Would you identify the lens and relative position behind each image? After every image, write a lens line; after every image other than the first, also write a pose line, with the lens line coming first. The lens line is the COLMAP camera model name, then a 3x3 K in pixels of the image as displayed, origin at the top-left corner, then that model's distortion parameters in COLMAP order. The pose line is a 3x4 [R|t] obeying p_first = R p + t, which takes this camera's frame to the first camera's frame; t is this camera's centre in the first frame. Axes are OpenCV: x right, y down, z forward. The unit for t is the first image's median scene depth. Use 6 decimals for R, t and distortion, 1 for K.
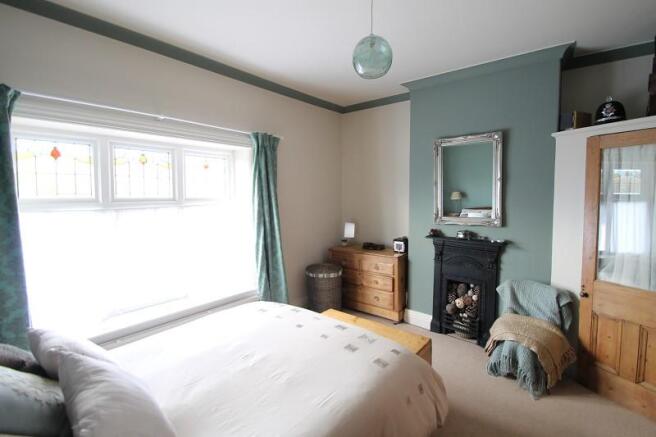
lens RADIAL K [[310.2, 0, 336.5], [0, 310.2, 208.7], [0, 0, 1]] dist [-0.001818, -0.001200]
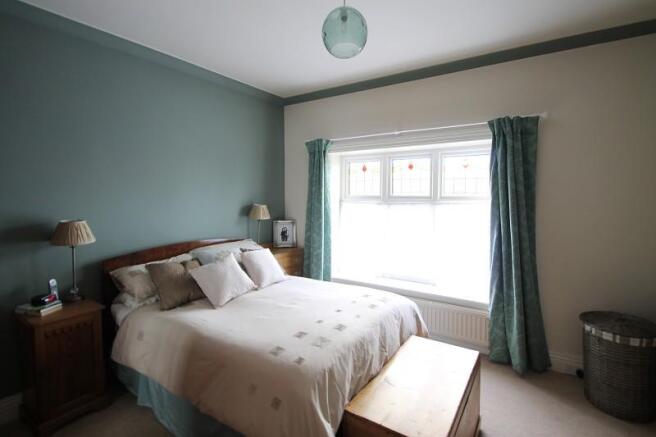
lens RADIAL K [[310.2, 0, 338.6], [0, 310.2, 209.6], [0, 0, 1]] dist [-0.001818, -0.001200]
pose [[0.104440, 0.045511, -0.993489, 0.655653], [-0.053620, 0.997757, 0.040070, -0.014653], [0.993085, 0.049086, 0.106646, 0.598248]]
